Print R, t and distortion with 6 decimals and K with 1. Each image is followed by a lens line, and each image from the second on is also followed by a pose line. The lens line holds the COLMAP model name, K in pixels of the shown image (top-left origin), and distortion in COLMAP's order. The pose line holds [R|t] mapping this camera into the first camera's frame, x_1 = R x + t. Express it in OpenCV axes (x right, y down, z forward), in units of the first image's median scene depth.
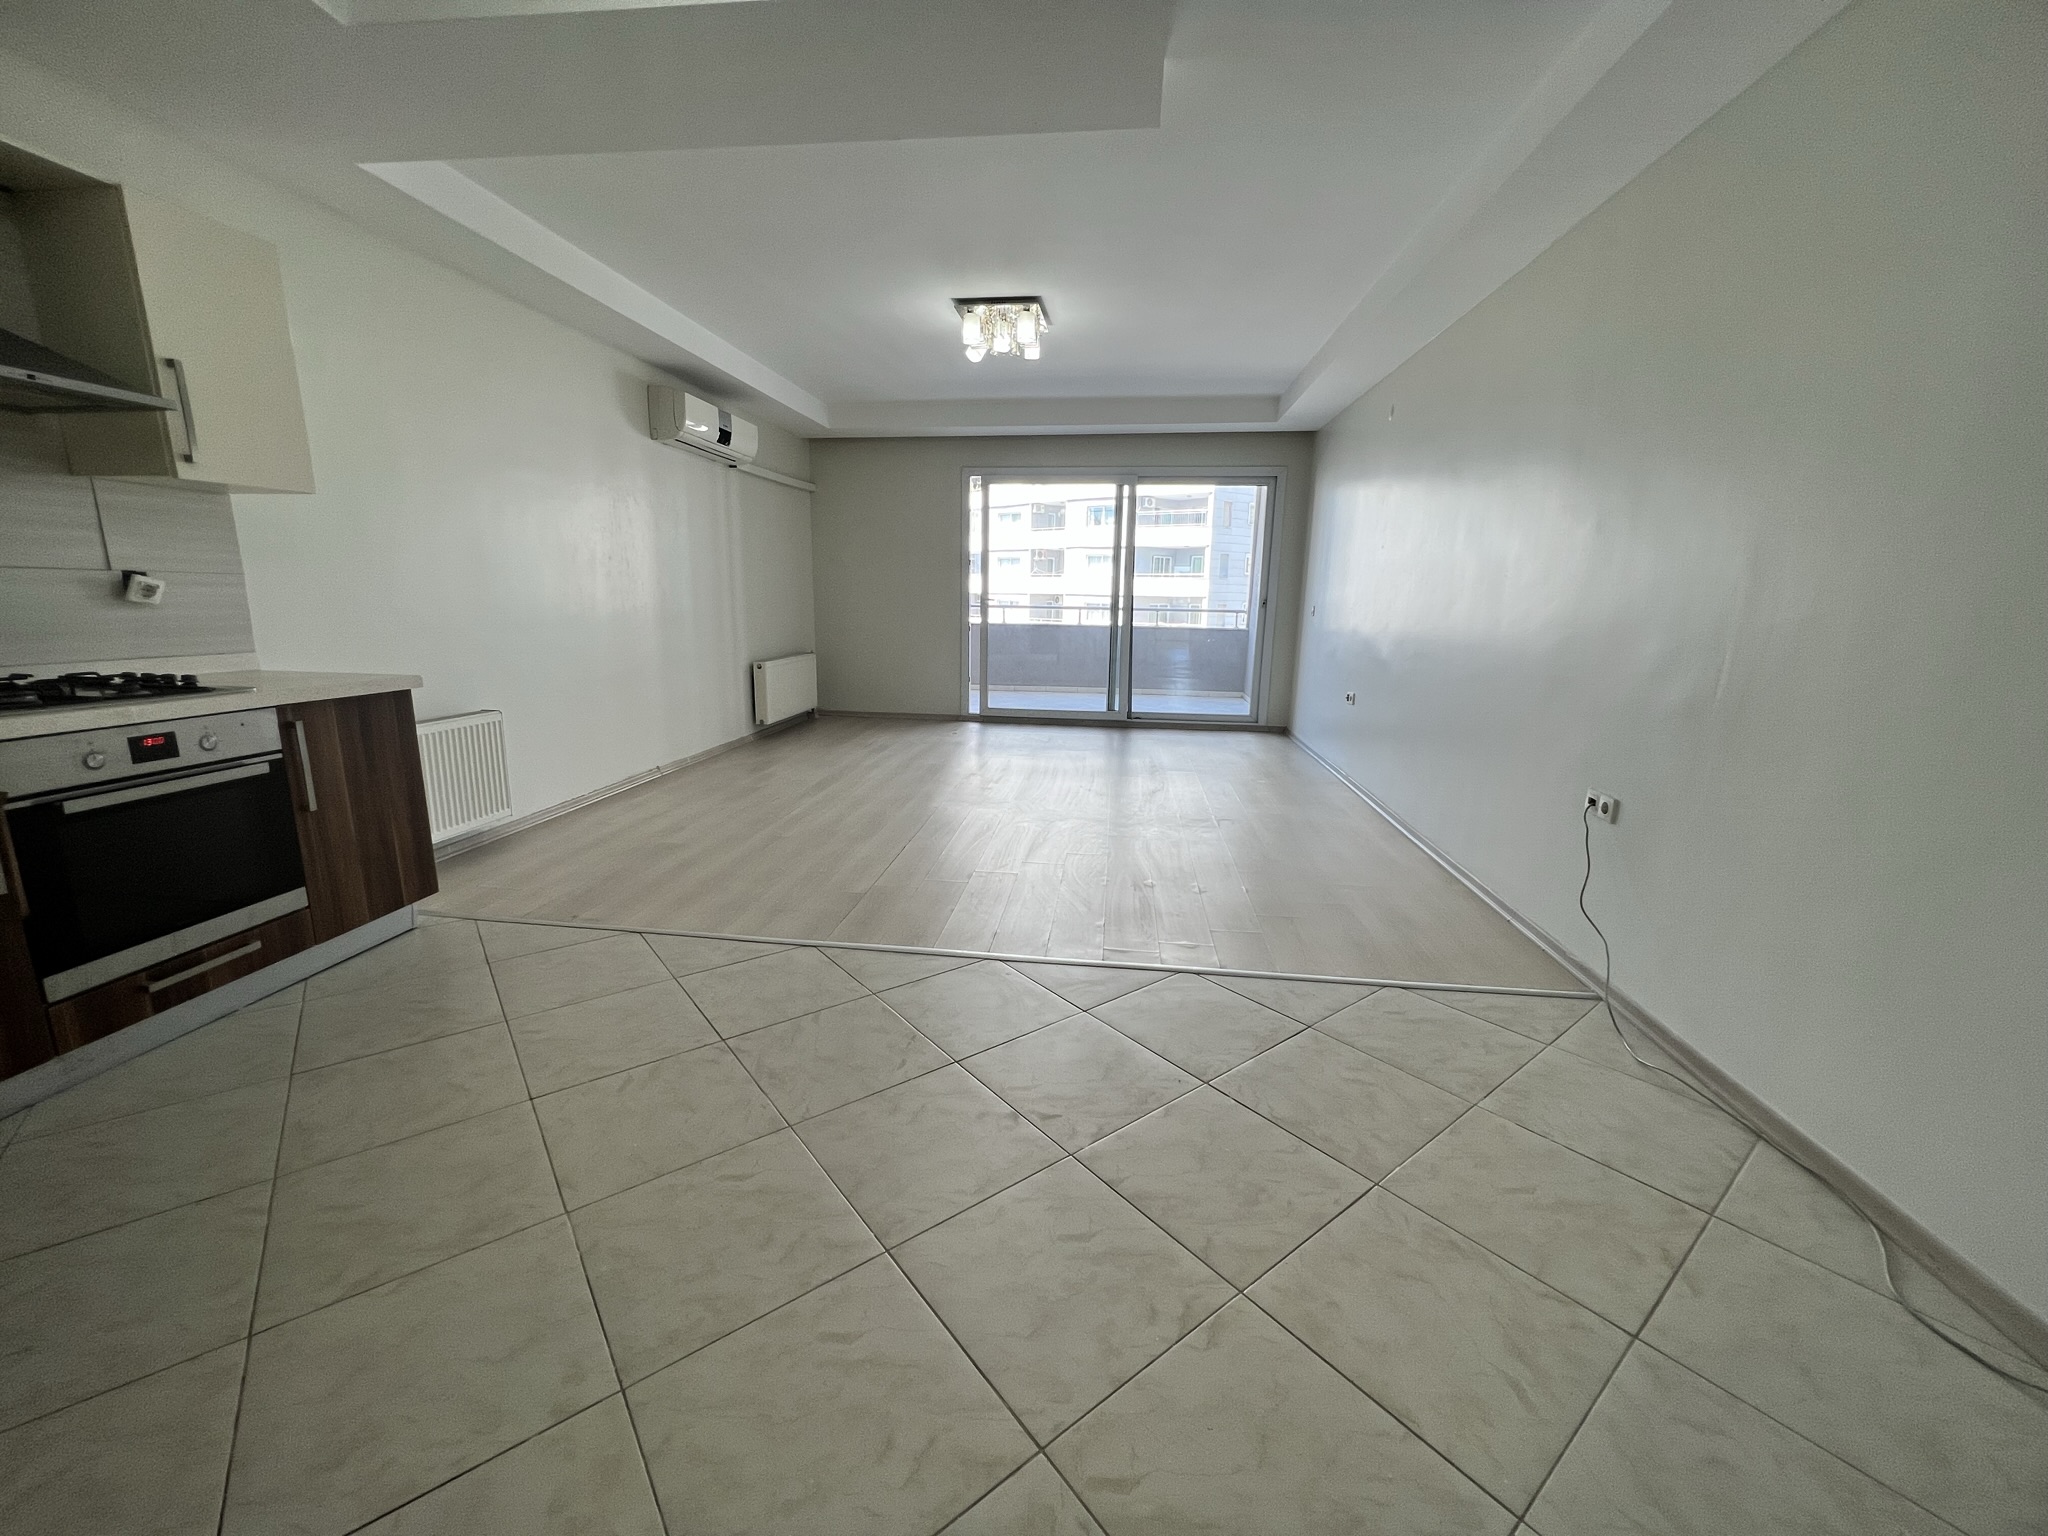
lens RADIAL K [[818.9, 0, 1021.9], [0, 818.9, 769.4], [0, 0, 1]] dist [-0.001499, 0.000507]
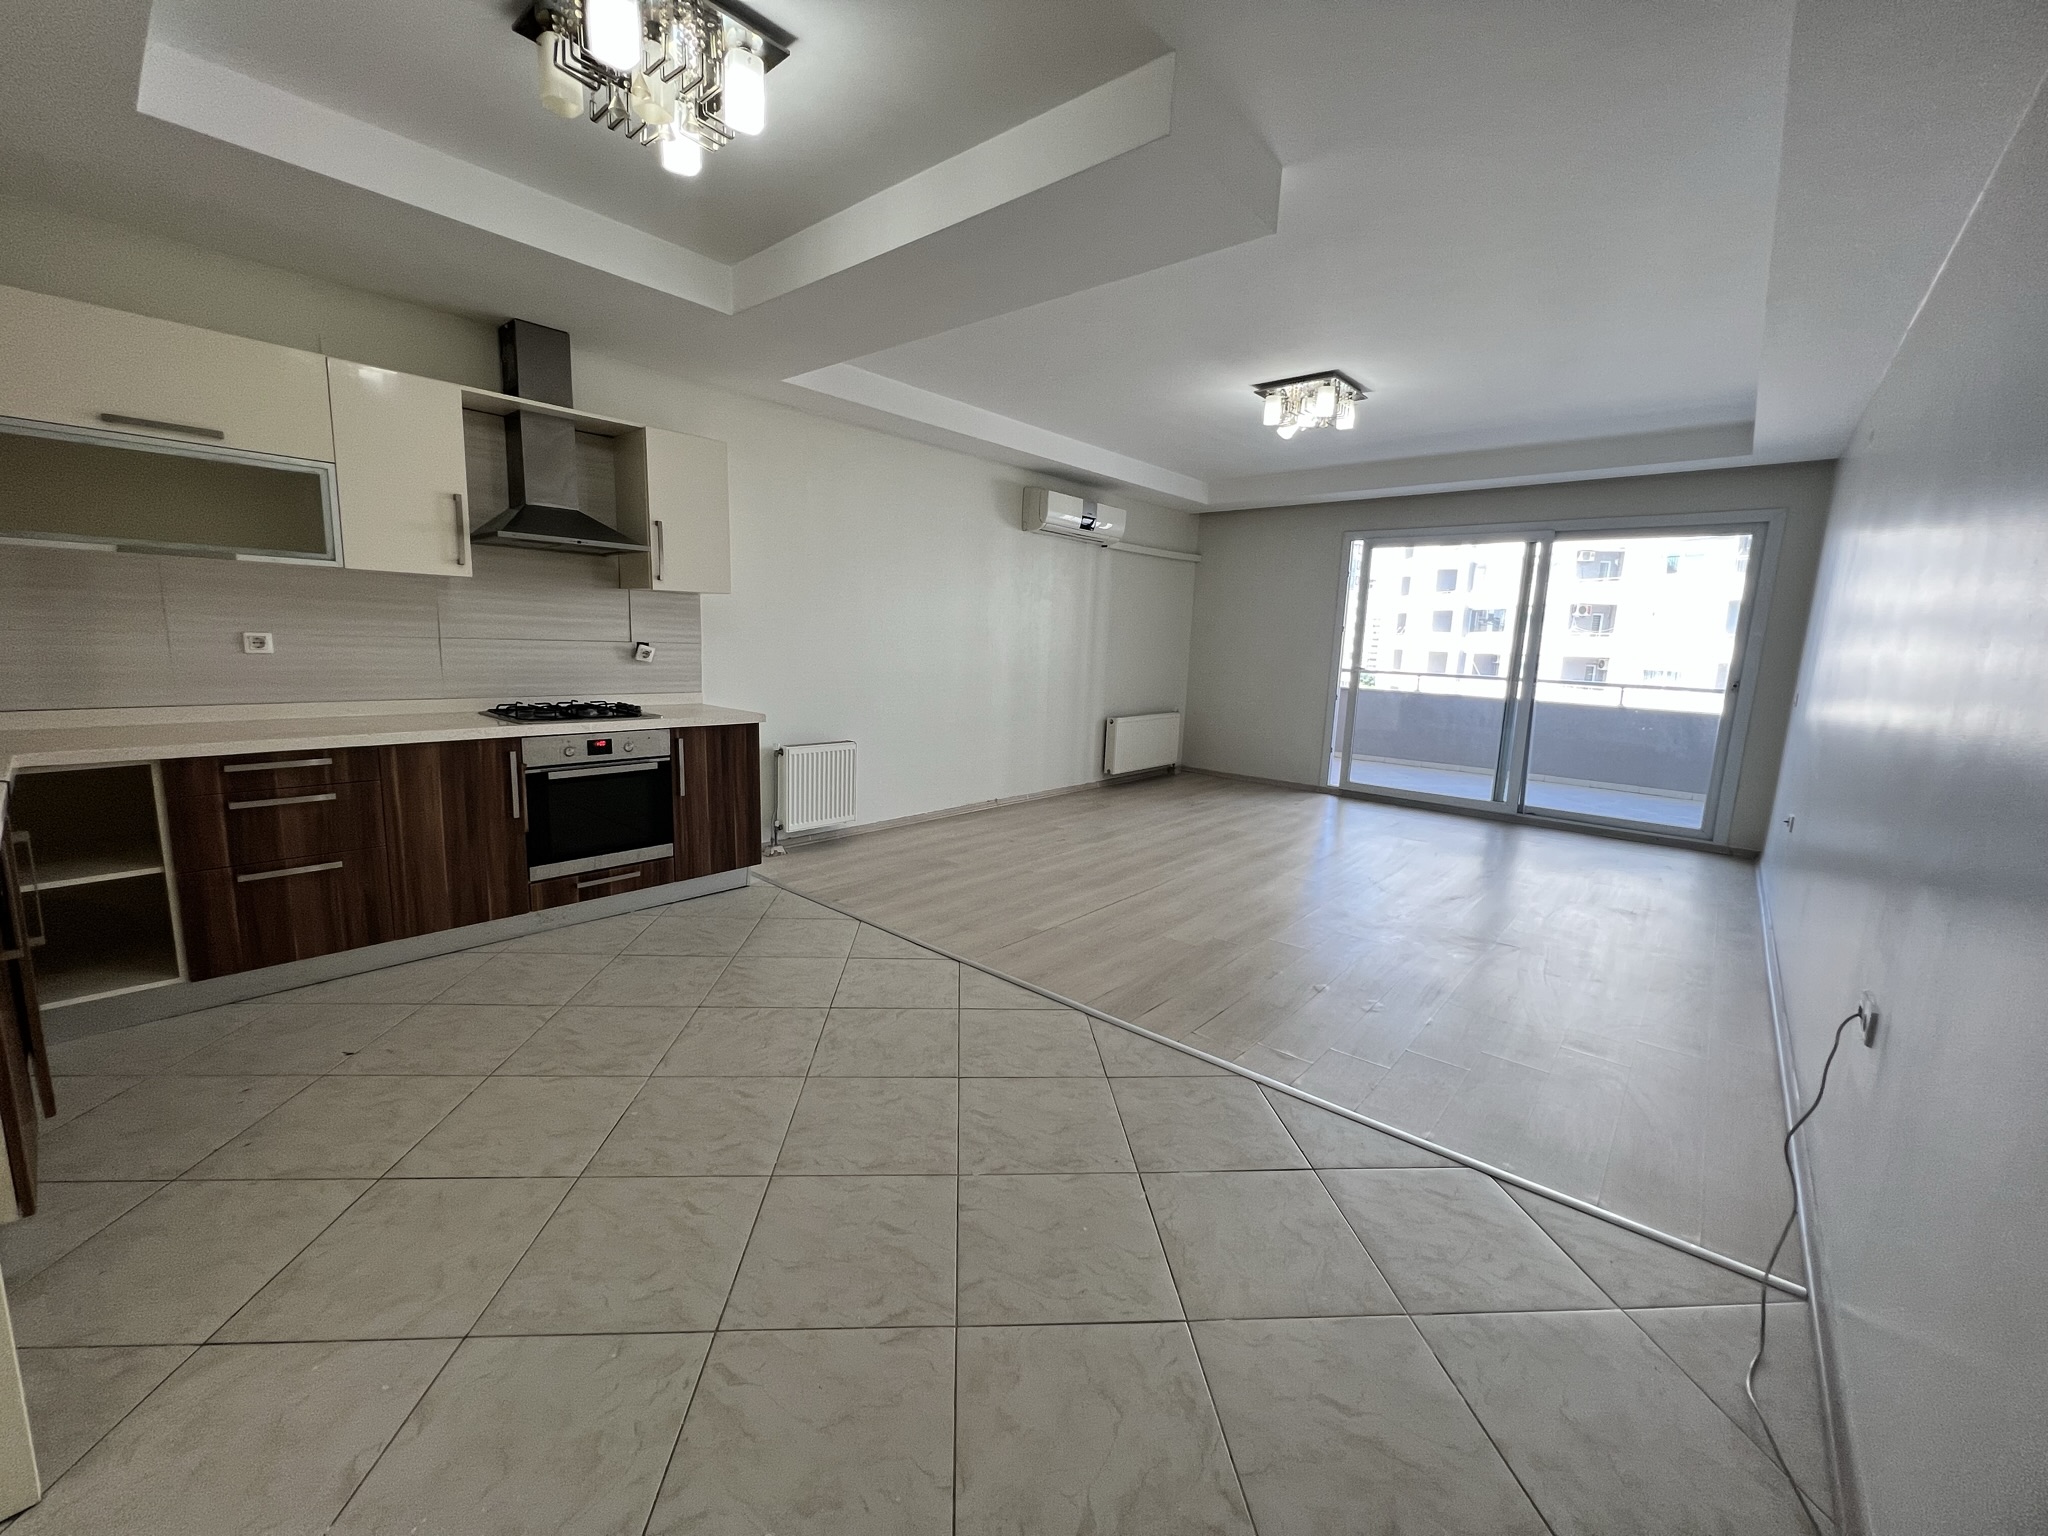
lens RADIAL K [[818.9, 0, 1019.8], [0, 818.9, 770.7], [0, 0, 1]] dist [-0.001499, 0.000507]
pose [[0.829059, 0.103584, -0.549484, 0.246128], [-0.137751, 0.990241, -0.021166, -0.024861], [0.541929, 0.093240, 0.835236, 0.017179]]
